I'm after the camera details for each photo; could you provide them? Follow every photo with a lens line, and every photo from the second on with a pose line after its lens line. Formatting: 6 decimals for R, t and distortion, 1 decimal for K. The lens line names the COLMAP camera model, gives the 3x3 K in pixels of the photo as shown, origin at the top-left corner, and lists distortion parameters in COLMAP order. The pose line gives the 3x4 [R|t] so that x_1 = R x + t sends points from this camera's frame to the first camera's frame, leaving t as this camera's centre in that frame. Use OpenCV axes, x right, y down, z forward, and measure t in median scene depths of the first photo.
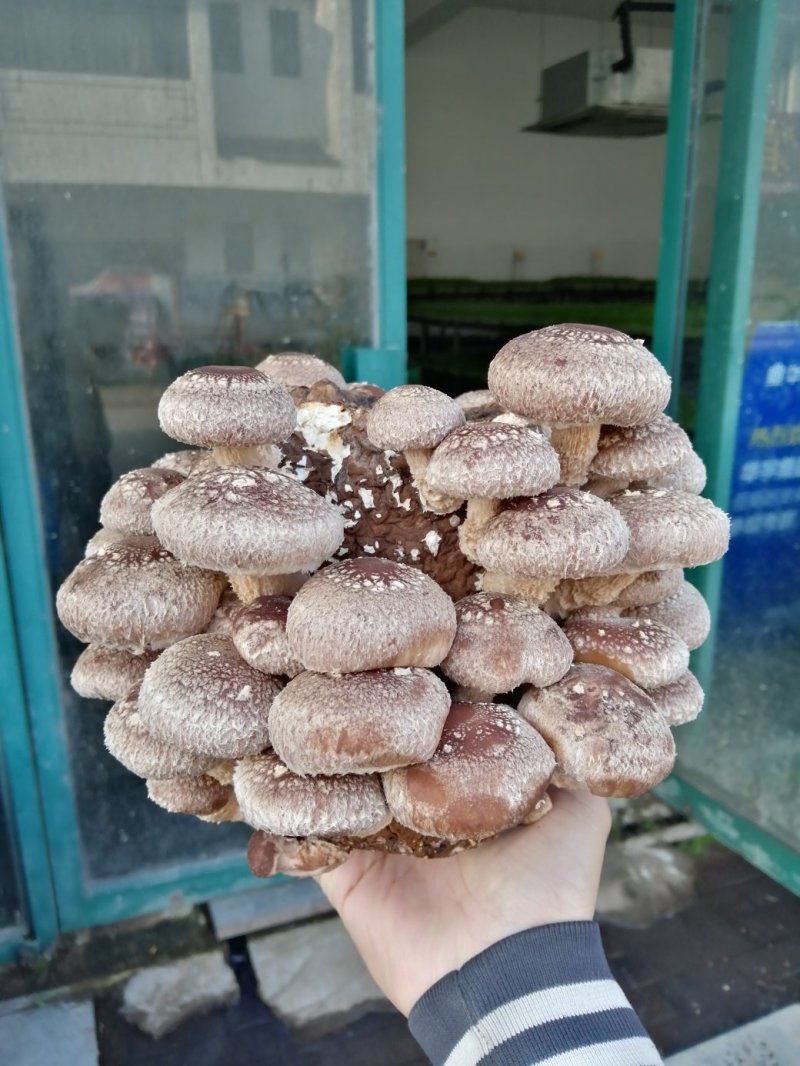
lens RADIAL K [[801.3, 0, 400.9], [0, 801.3, 547.4], [0, 0, 1]] dist [0.065252, -0.000520]
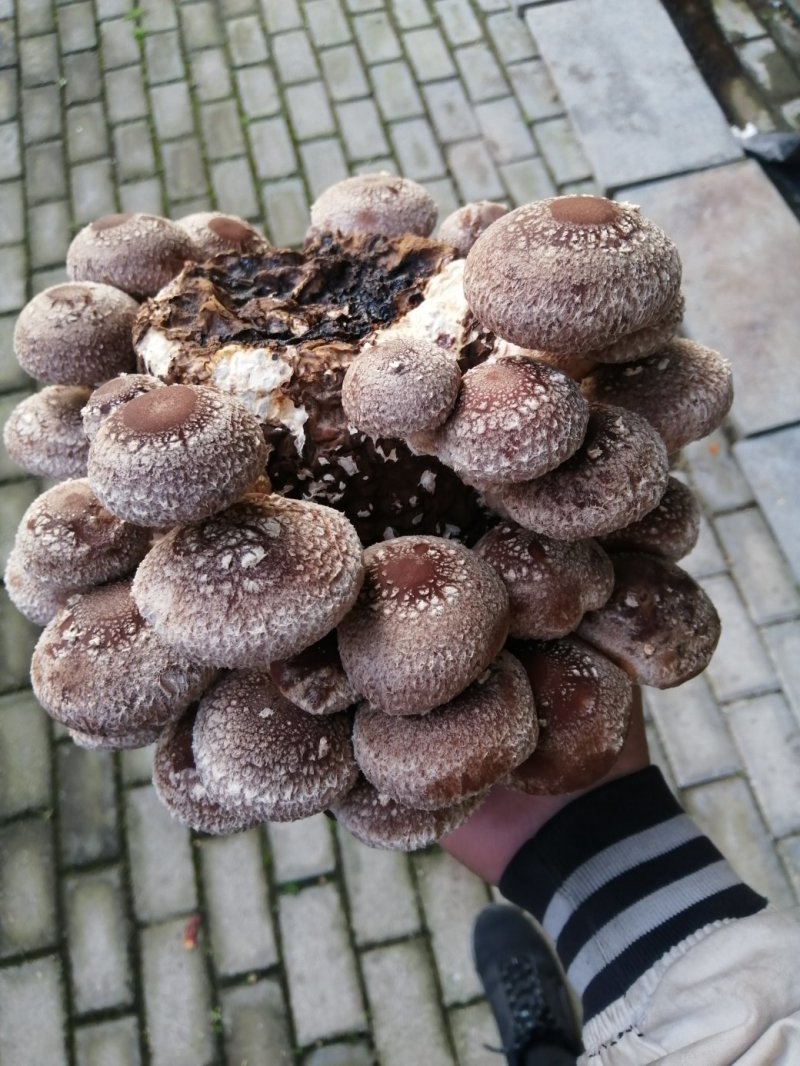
lens RADIAL K [[801.3, 0, 400.9], [0, 801.3, 547.4], [0, 0, 1]] dist [0.065252, -0.000520]
pose [[0.927947, -0.341883, 0.148428, -0.170102], [0.250976, 0.867588, 0.429304, -0.390662], [-0.275546, -0.361120, 0.890880, 0.236799]]
